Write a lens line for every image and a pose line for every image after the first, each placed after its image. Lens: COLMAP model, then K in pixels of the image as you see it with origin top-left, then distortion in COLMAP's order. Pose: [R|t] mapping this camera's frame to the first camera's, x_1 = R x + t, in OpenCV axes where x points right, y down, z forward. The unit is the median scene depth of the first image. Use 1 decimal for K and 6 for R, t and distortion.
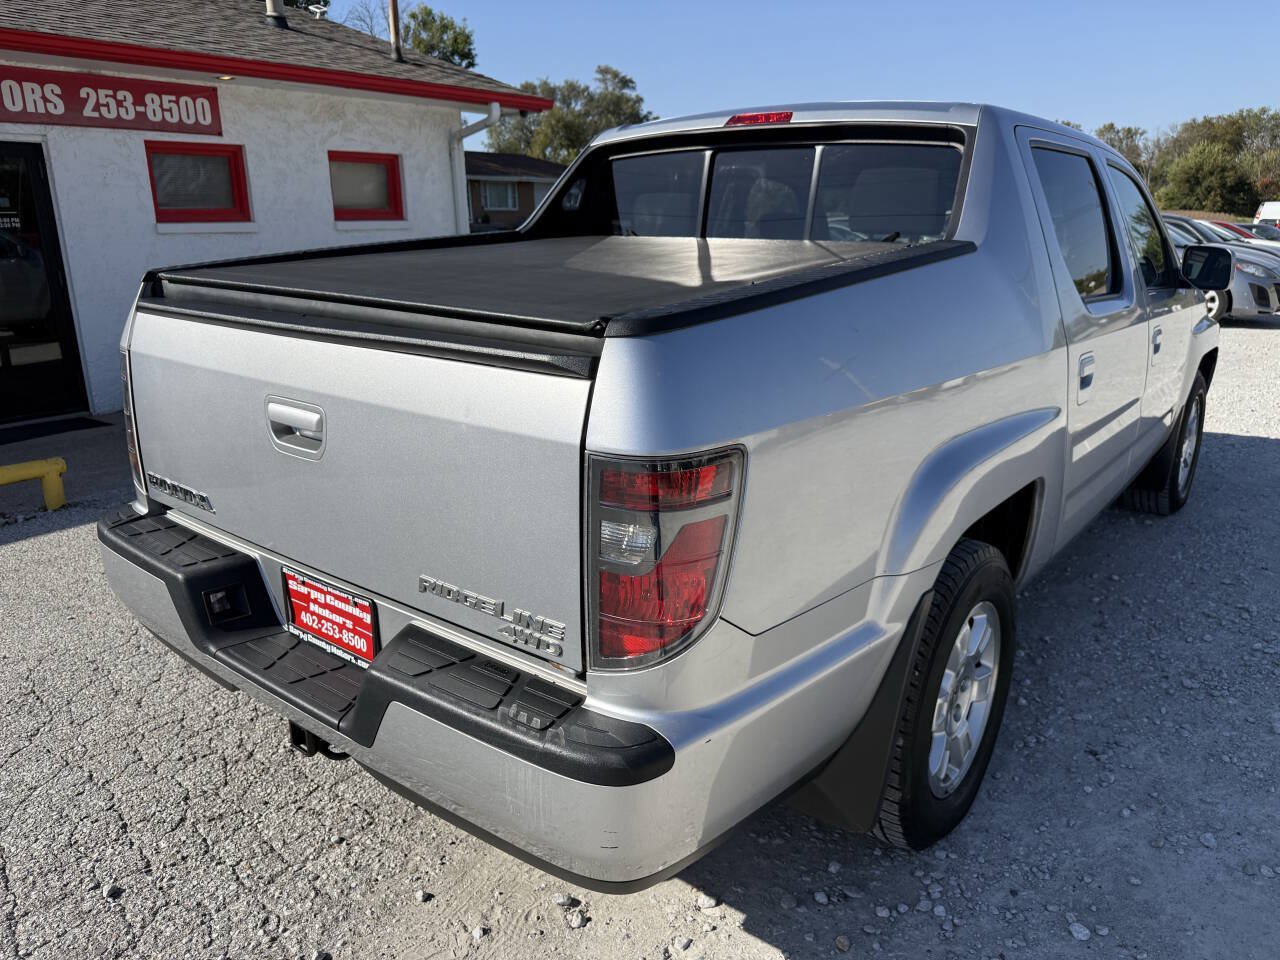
lens RADIAL K [[906.0, 0, 652.2], [0, 906.0, 483.6], [0, 0, 1]] dist [0.011678, -0.017909]
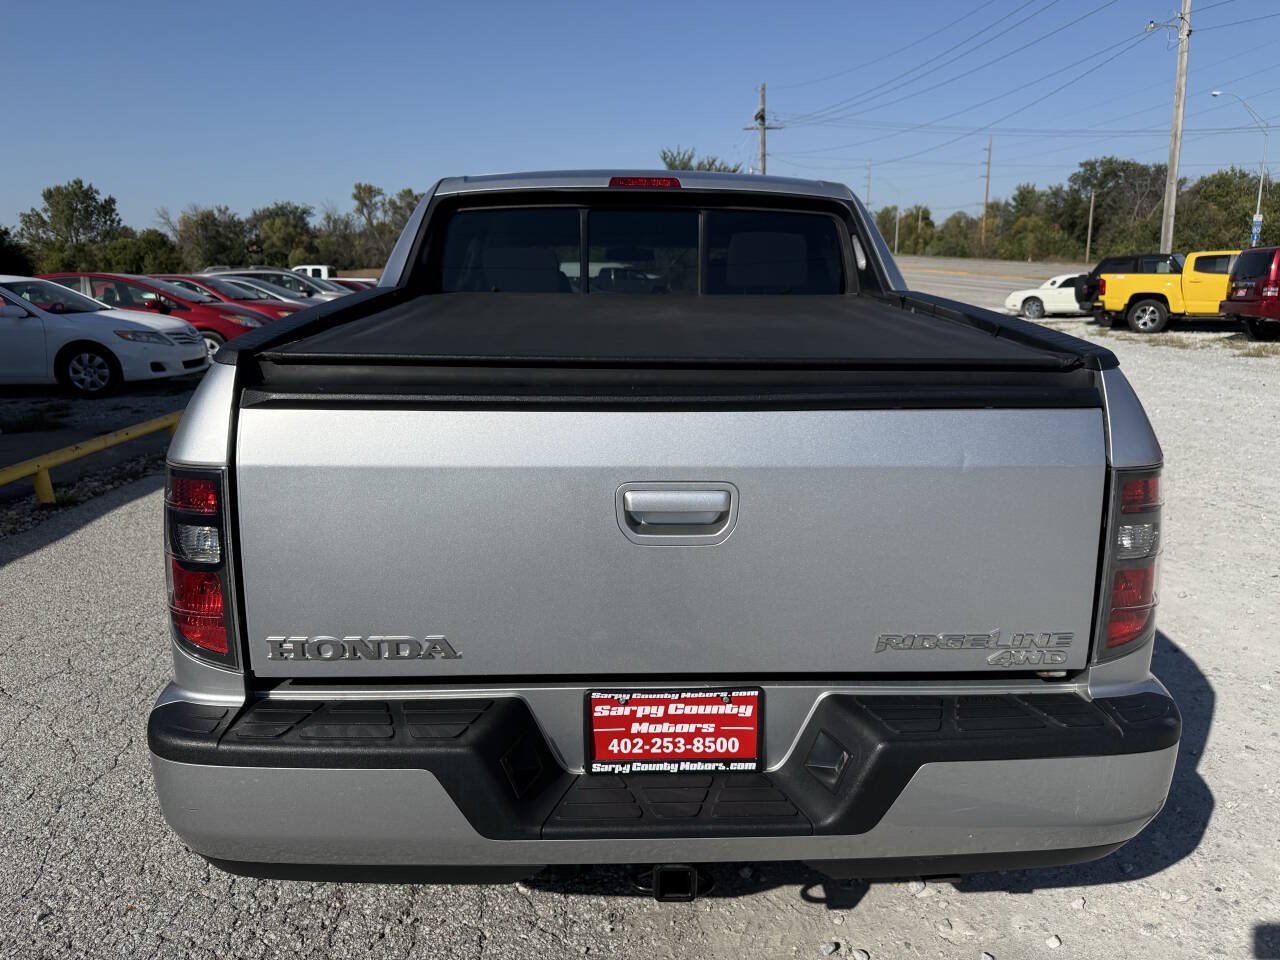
lens RADIAL K [[906.0, 0, 652.2], [0, 906.0, 483.6], [0, 0, 1]] dist [0.011678, -0.017909]
pose [[0.757774, -0.147192, 0.635698, -0.757504], [0.183513, 0.982977, 0.008849, -0.079106], [-0.626180, 0.109953, 0.771887, 0.285334]]
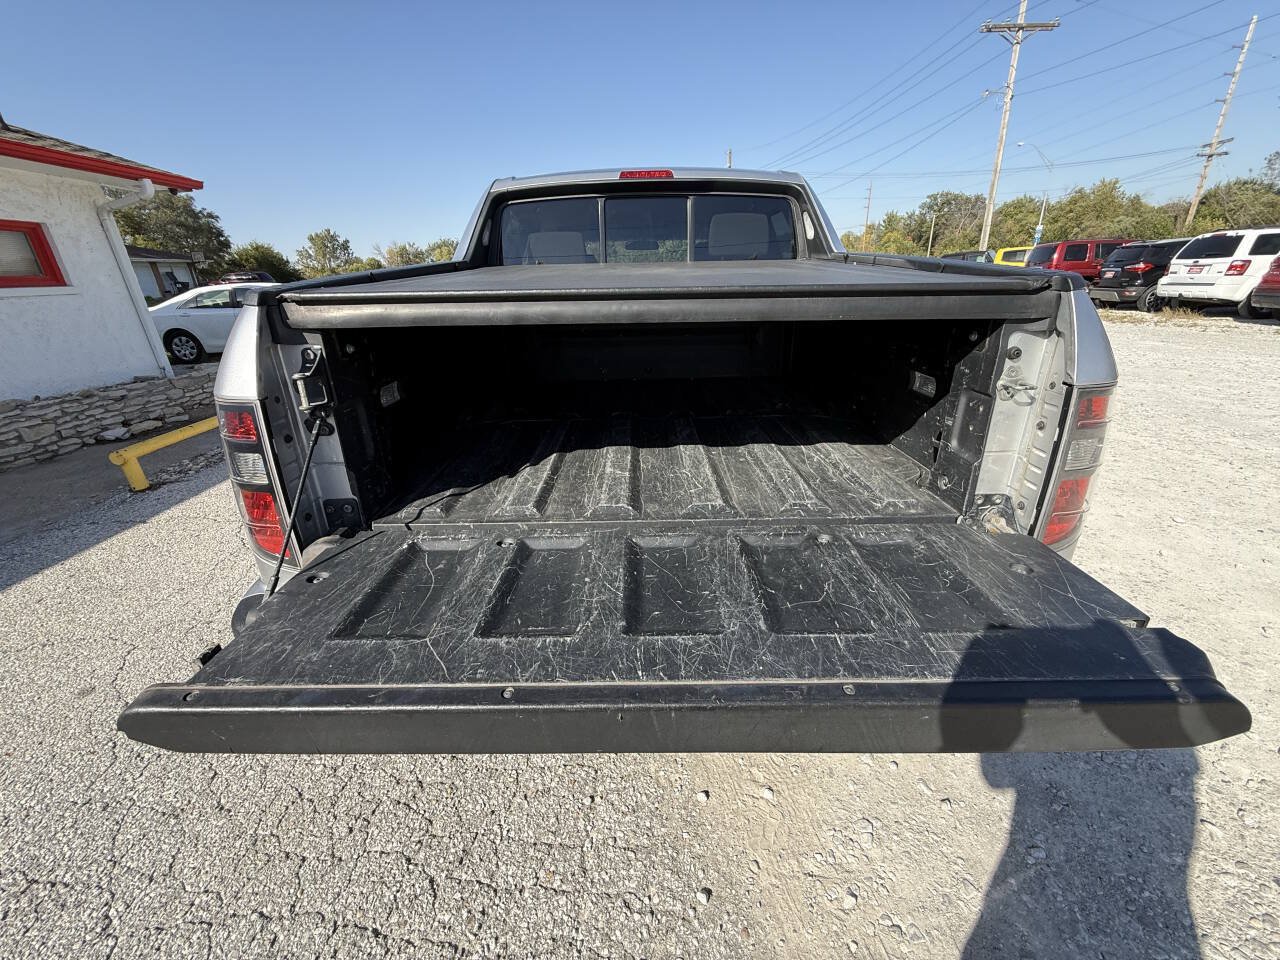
lens RADIAL K [[509.3, 0, 636.4], [0, 509.3, 475.5], [0, 0, 1]] dist [0.001327, -0.000904]
pose [[0.788045, -0.244626, 0.564928, -0.582874], [0.201245, 0.969609, 0.139136, -0.078804], [-0.581795, 0.004044, 0.813325, 0.467590]]
